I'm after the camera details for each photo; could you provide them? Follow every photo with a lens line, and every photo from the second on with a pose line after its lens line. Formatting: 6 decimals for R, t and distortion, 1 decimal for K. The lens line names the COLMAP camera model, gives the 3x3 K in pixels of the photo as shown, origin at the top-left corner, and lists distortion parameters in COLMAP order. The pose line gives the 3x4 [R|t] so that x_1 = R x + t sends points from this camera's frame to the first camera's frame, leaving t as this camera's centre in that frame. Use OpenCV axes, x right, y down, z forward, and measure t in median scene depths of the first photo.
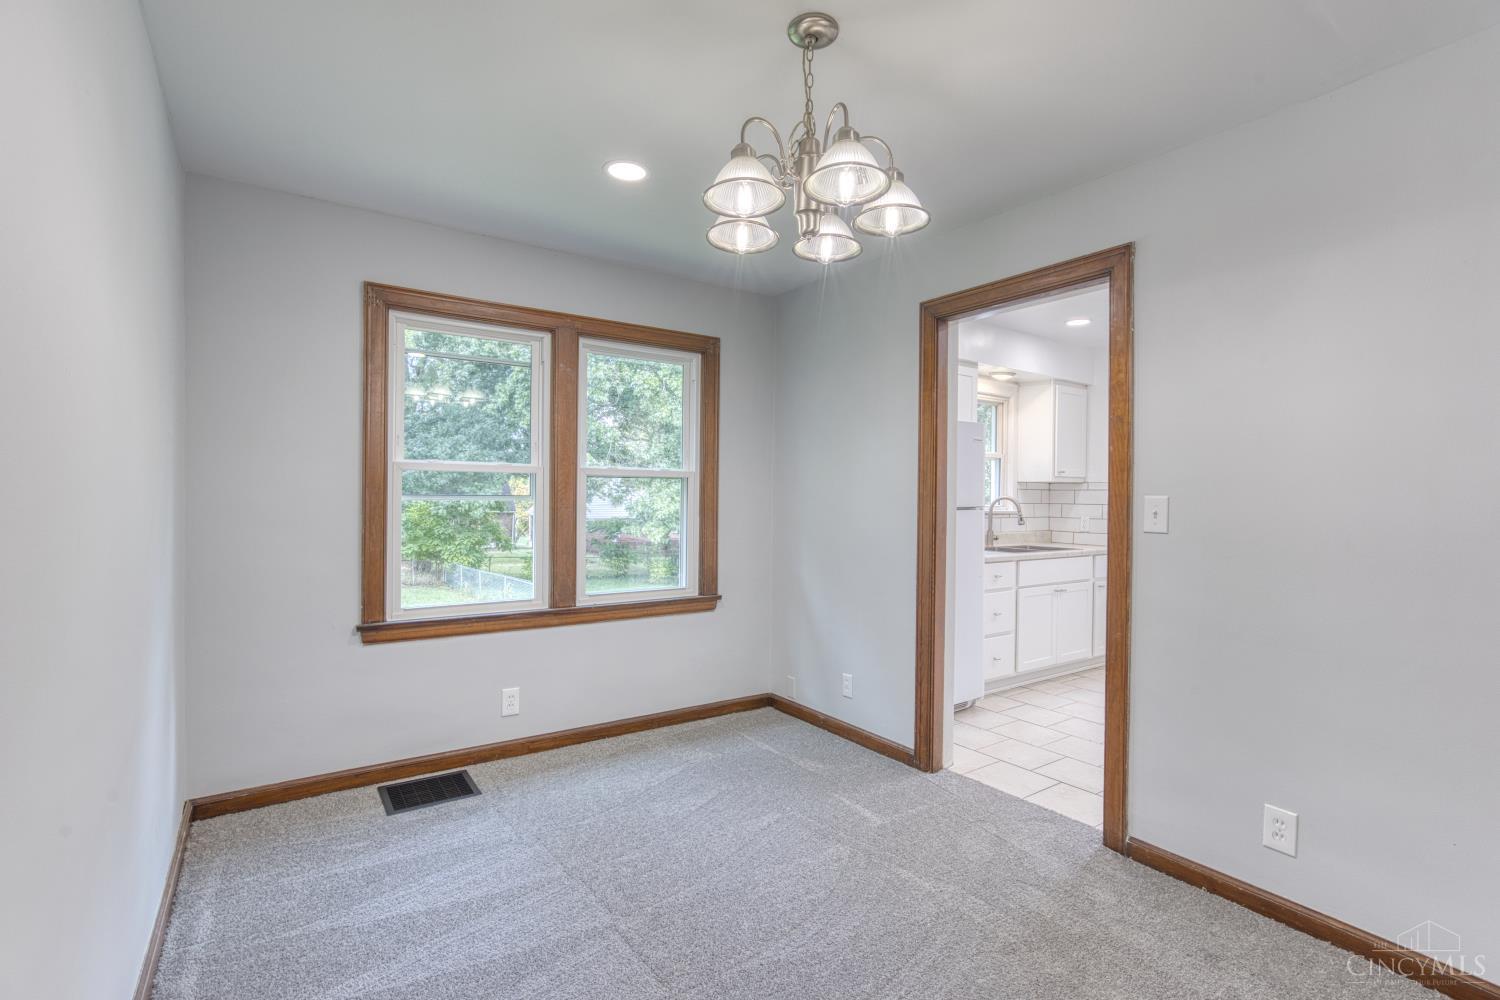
lens RADIAL K [[697.8, 0, 737.1], [0, 697.8, 514.4], [0, 0, 1]] dist [0.000440, 0.000328]
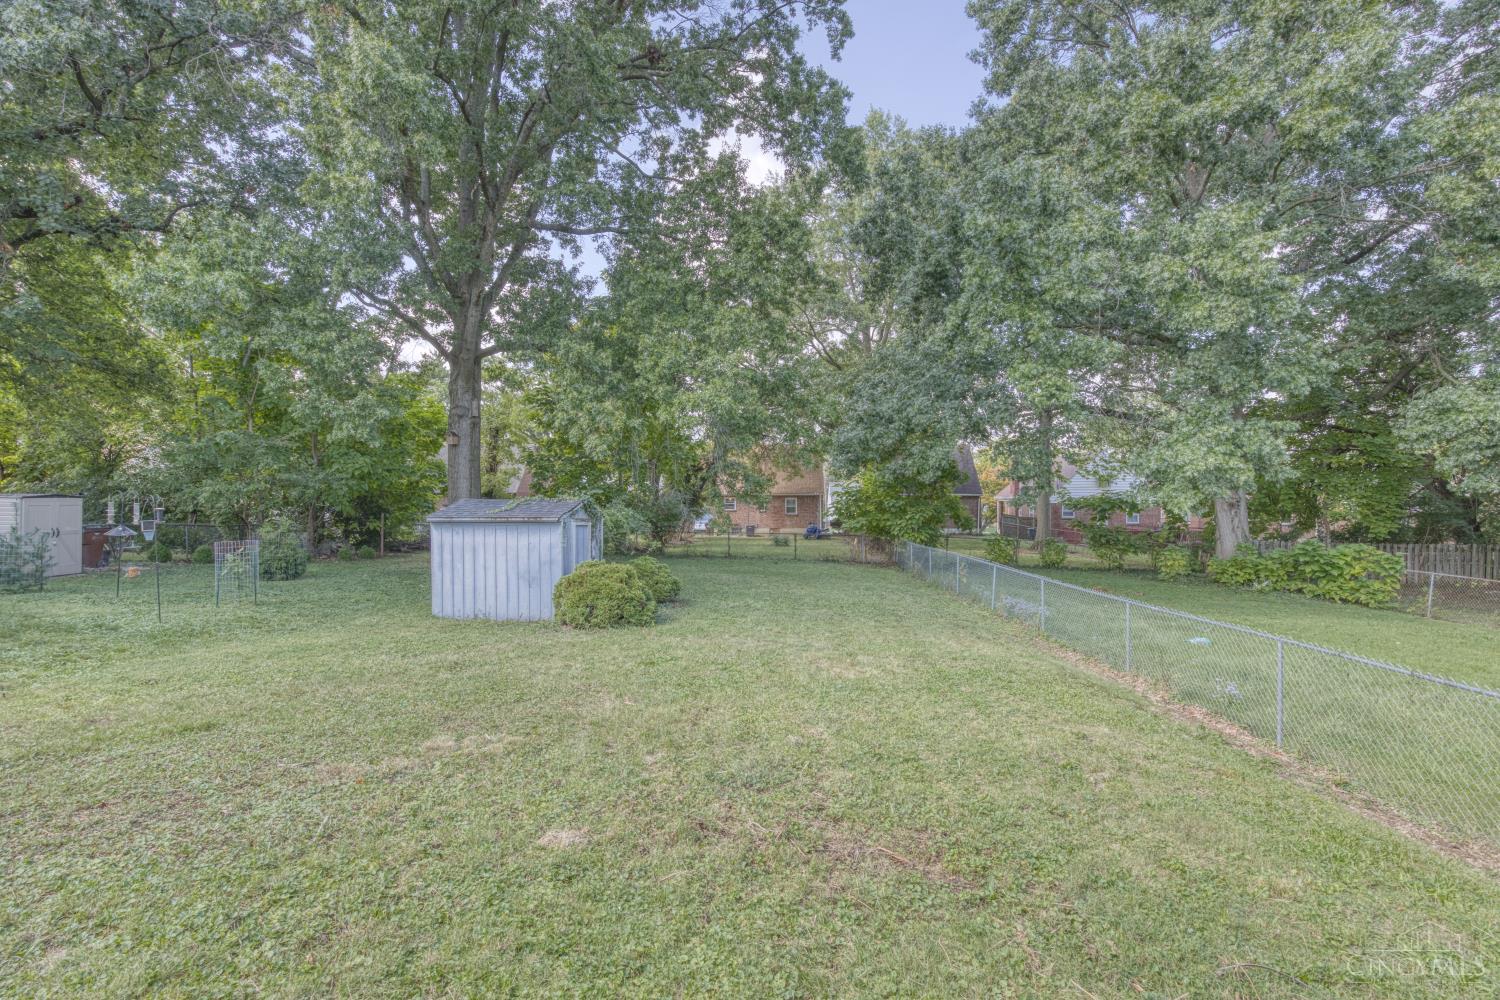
lens RADIAL K [[697.8, 0, 752.1], [0, 697.8, 501.3], [0, 0, 1]] dist [0.000440, 0.000328]
pose [[0.807287, -0.005818, -0.590131, -0.048519], [-0.000414, 0.999946, -0.010425, 0.032112], [0.590159, 0.008661, 0.807240, 0.195501]]
